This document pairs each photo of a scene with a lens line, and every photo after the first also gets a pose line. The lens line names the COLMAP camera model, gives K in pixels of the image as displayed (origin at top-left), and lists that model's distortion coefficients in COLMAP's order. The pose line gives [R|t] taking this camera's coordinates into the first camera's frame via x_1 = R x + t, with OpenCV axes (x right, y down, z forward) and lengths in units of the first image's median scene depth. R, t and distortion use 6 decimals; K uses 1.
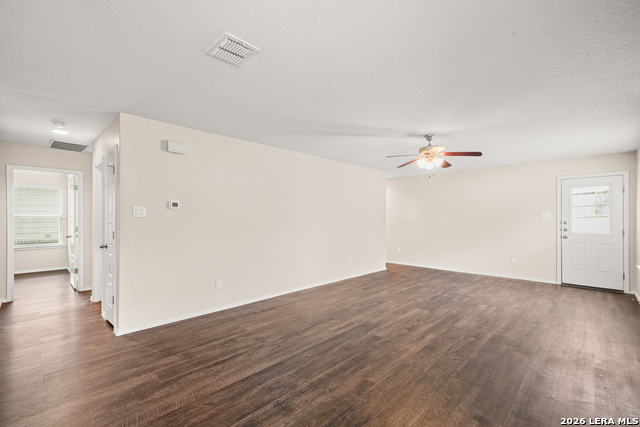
lens RADIAL K [[279.6, 0, 319.2], [0, 279.6, 217.4], [0, 0, 1]] dist [0.010918, -0.000074]
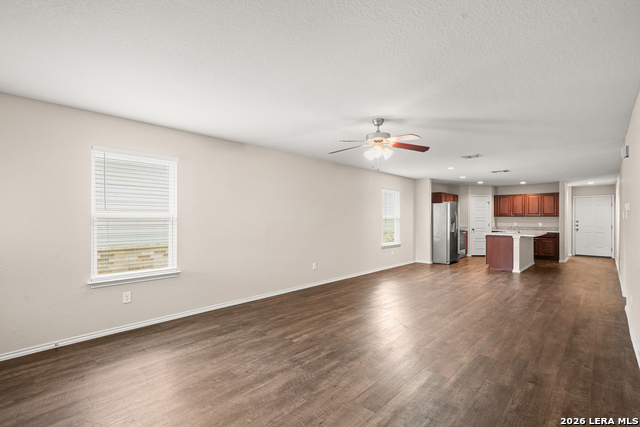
lens RADIAL K [[300.2, 0, 316.0], [0, 300.2, 217.8], [0, 0, 1]] dist [0.011930, 0.000477]
pose [[-0.999916, -0.003127, -0.012601, 0.563435], [-0.003100, 0.999993, -0.002197, 0.002545], [0.012608, -0.002158, -0.999918, 1.813916]]
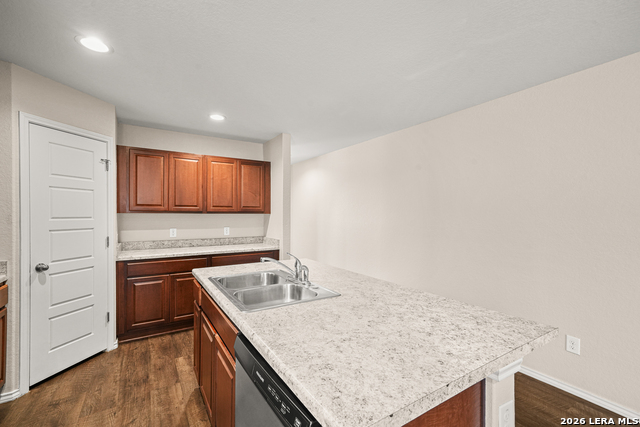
lens RADIAL K [[279.6, 0, 321.1], [0, 279.6, 214.3], [0, 0, 1]] dist [0.010918, -0.000074]
pose [[-0.227627, -0.003938, -0.973740, -0.392943], [0.001200, 0.999990, -0.004324, -0.009196], [0.973748, -0.002153, -0.227620, -0.053522]]
